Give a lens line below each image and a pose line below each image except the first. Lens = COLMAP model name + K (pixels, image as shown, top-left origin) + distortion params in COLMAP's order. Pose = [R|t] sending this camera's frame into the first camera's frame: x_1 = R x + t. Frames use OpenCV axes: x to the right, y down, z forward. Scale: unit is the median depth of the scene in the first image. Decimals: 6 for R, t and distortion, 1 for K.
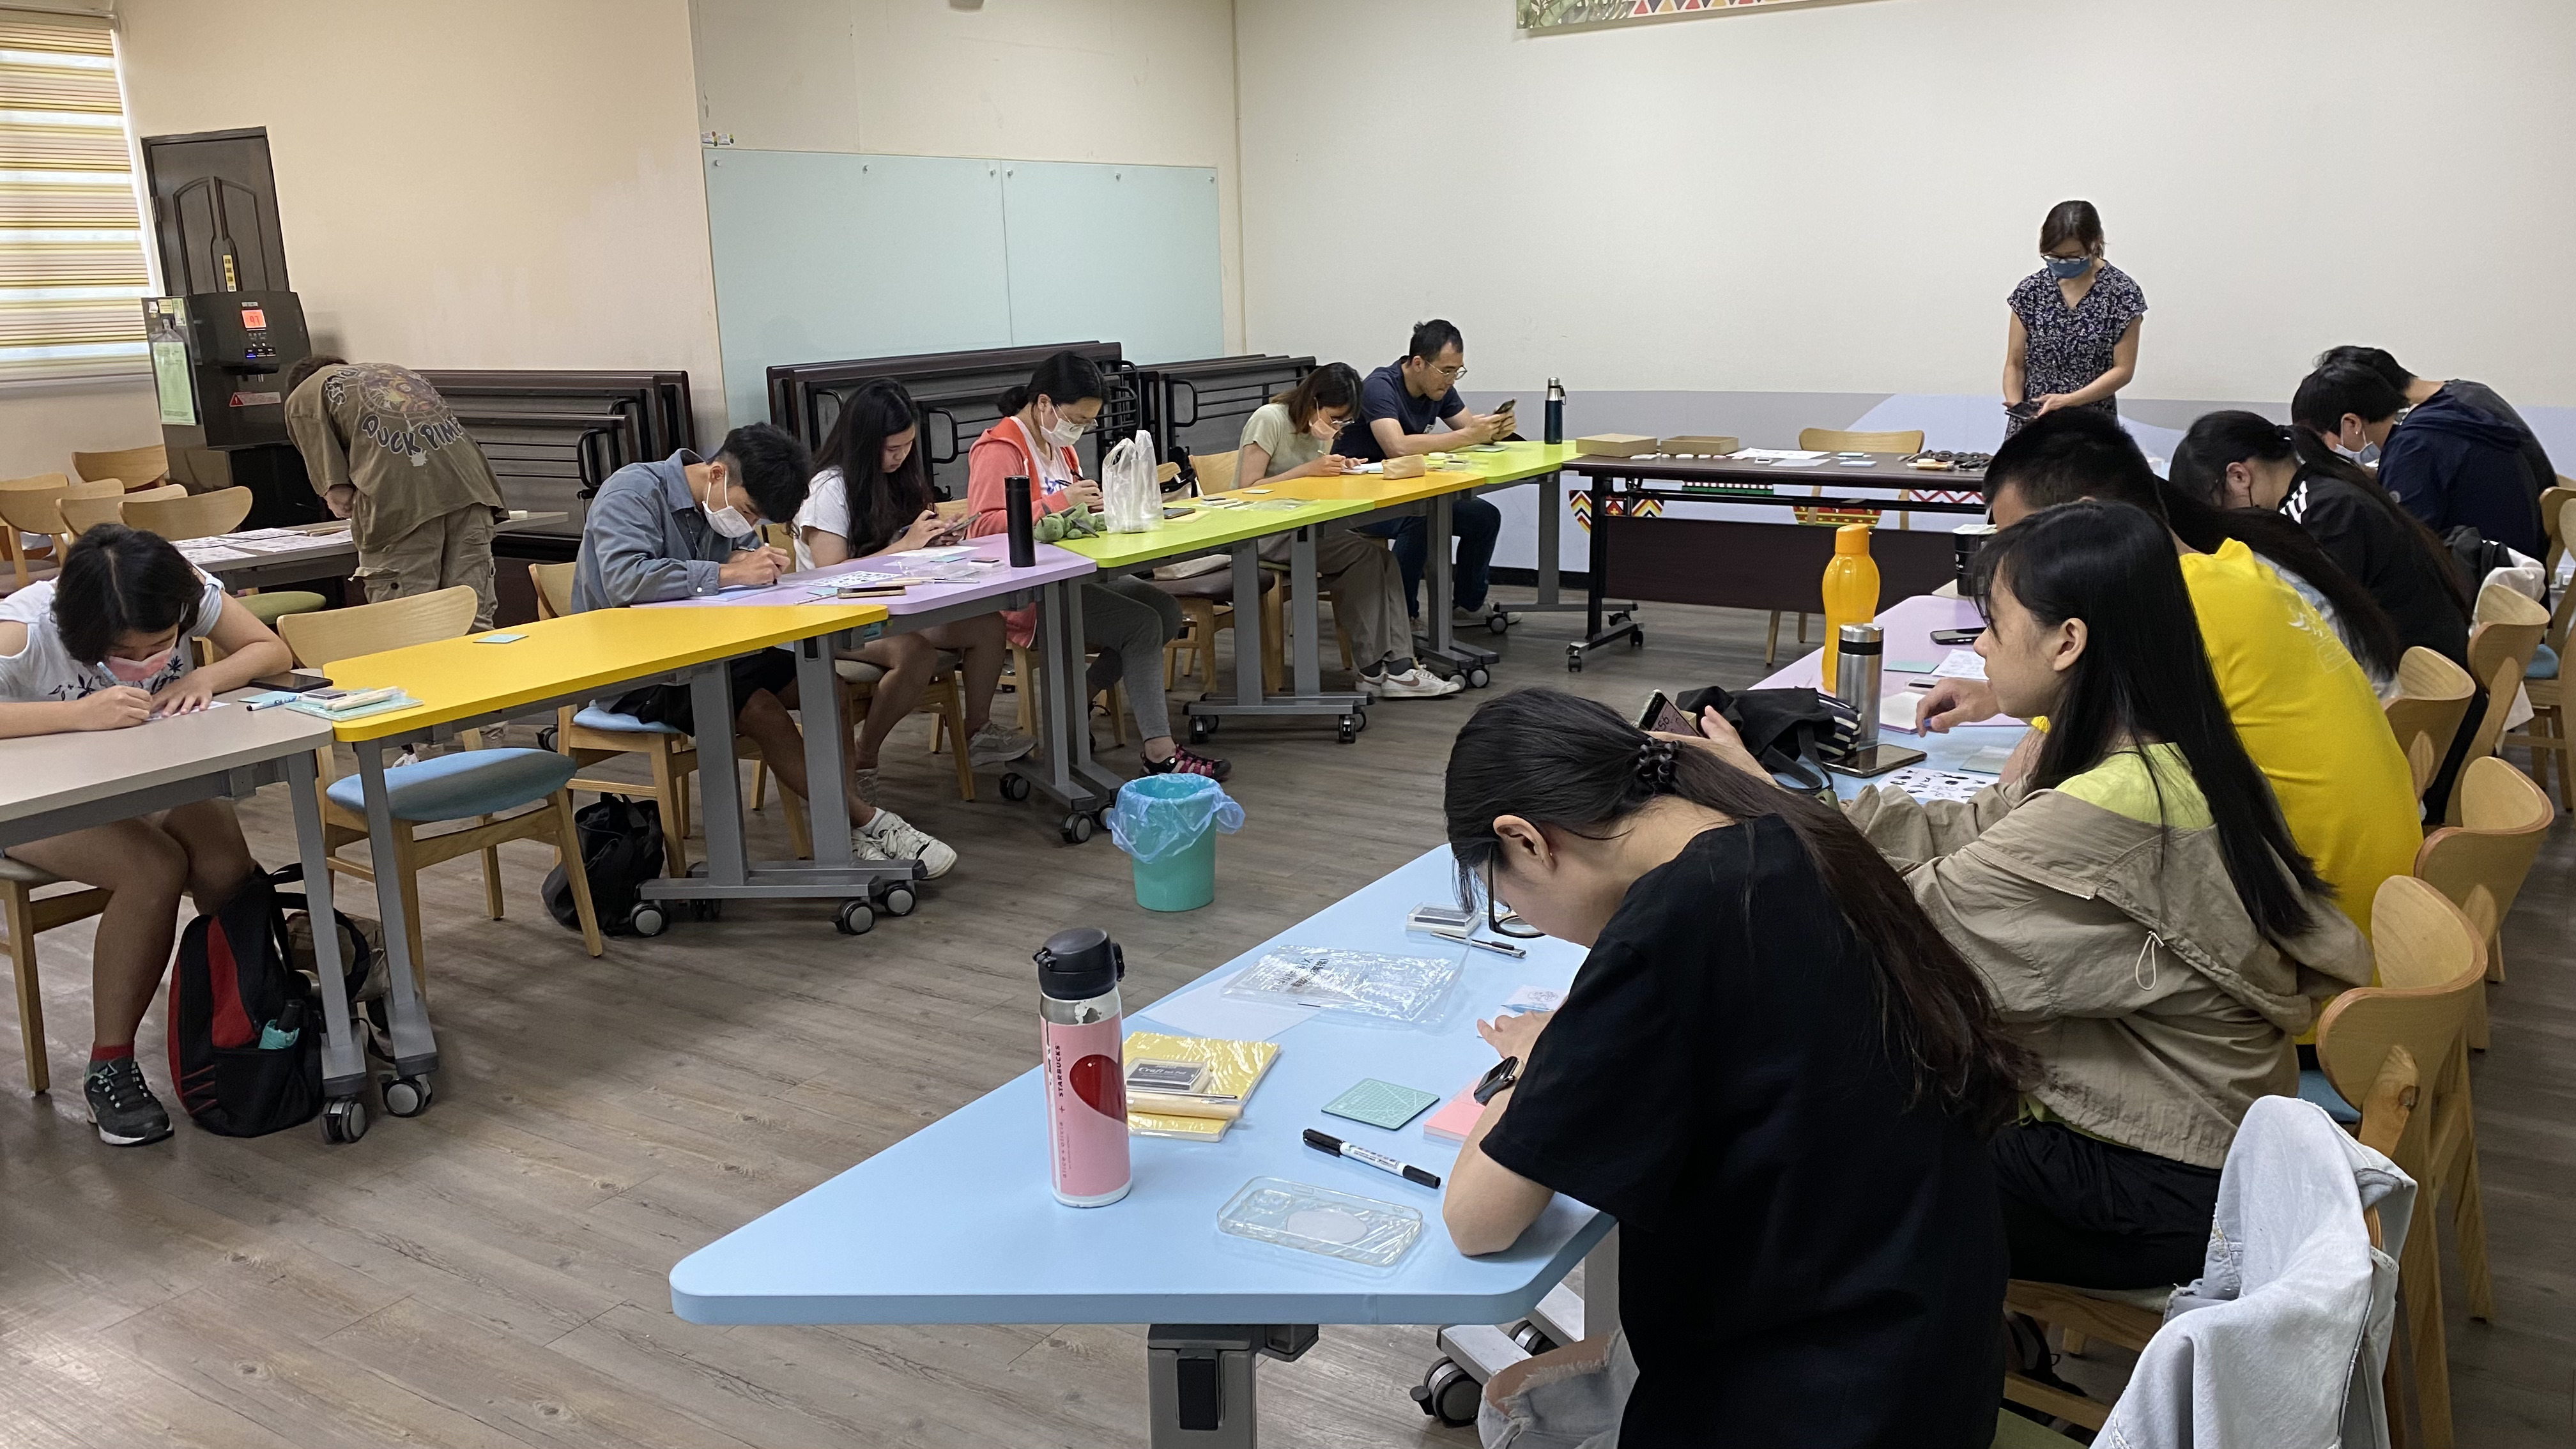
lens RADIAL K [[2043.5, 0, 1288.0], [0, 2043.5, 724.5], [0, 0, 1]] dist [0.108027, -0.178314]
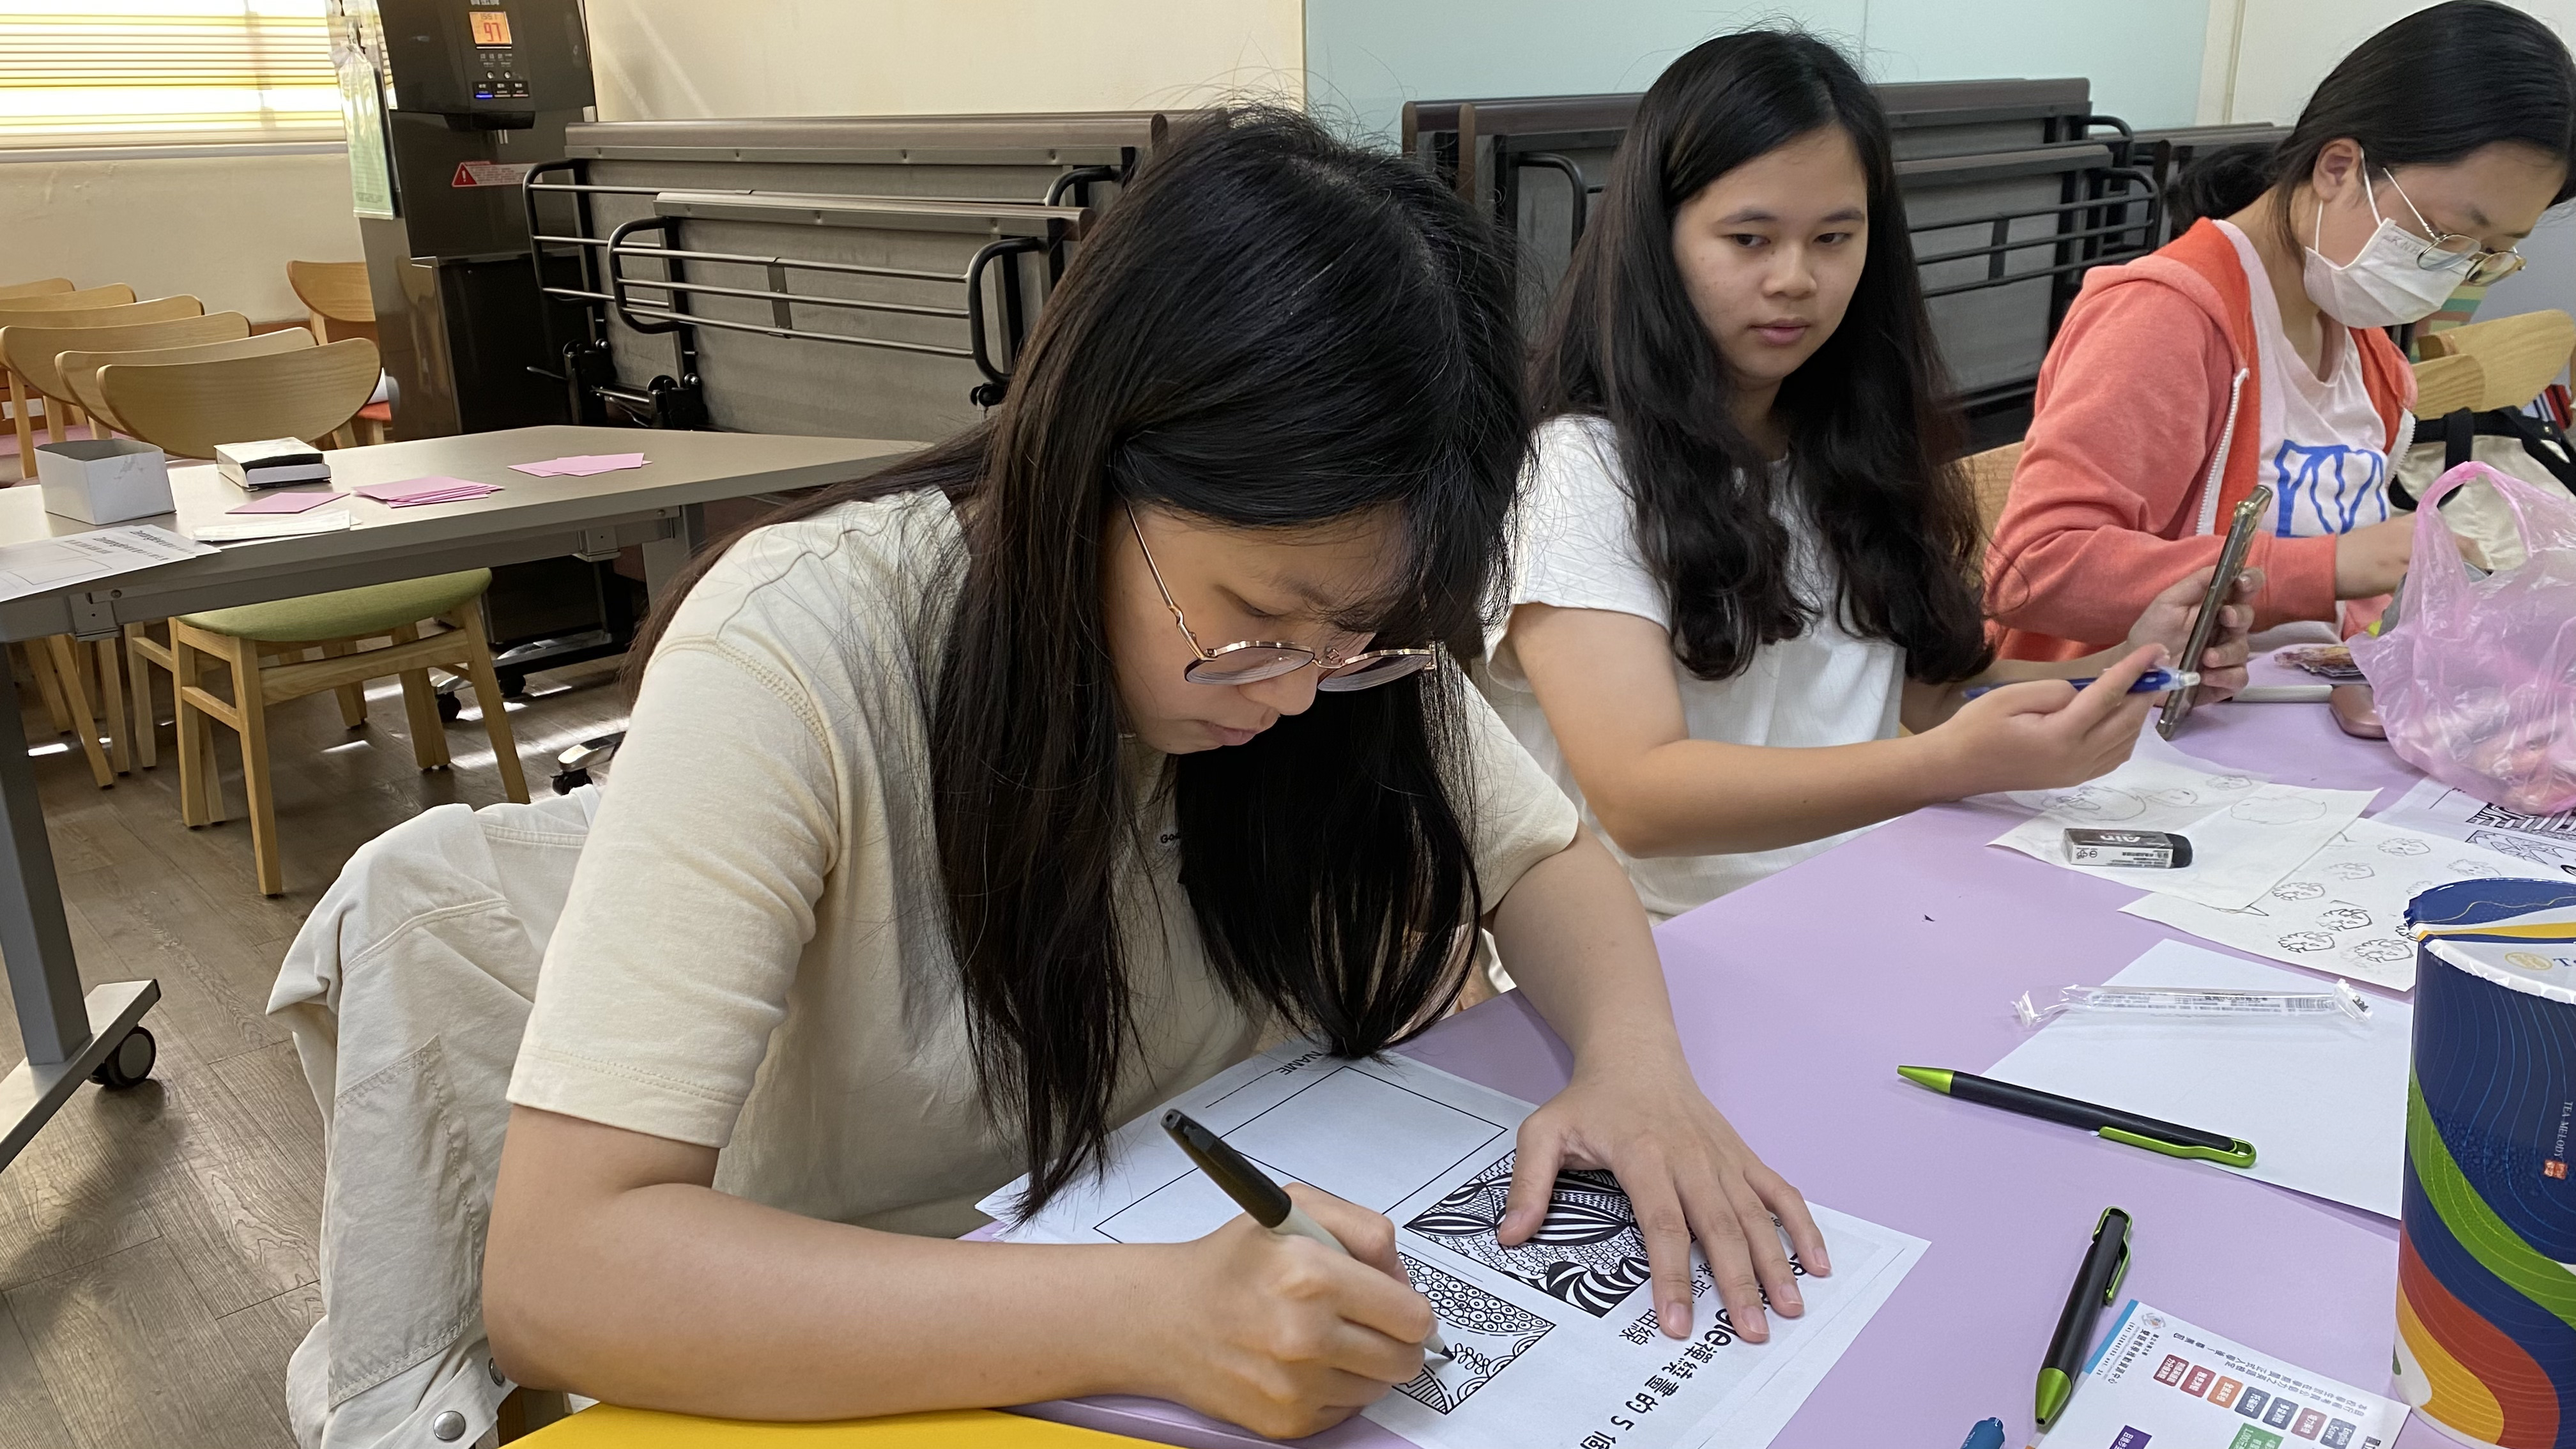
lens RADIAL K [[2043.5, 0, 1288.0], [0, 2043.5, 724.5], [0, 0, 1]] dist [0.108027, -0.178314]
pose [[0.965584, 0.079274, -0.247716, -0.144004], [-0.059224, 0.994413, 0.087378, -0.072401], [0.253259, -0.069700, 0.964884, 0.512761]]
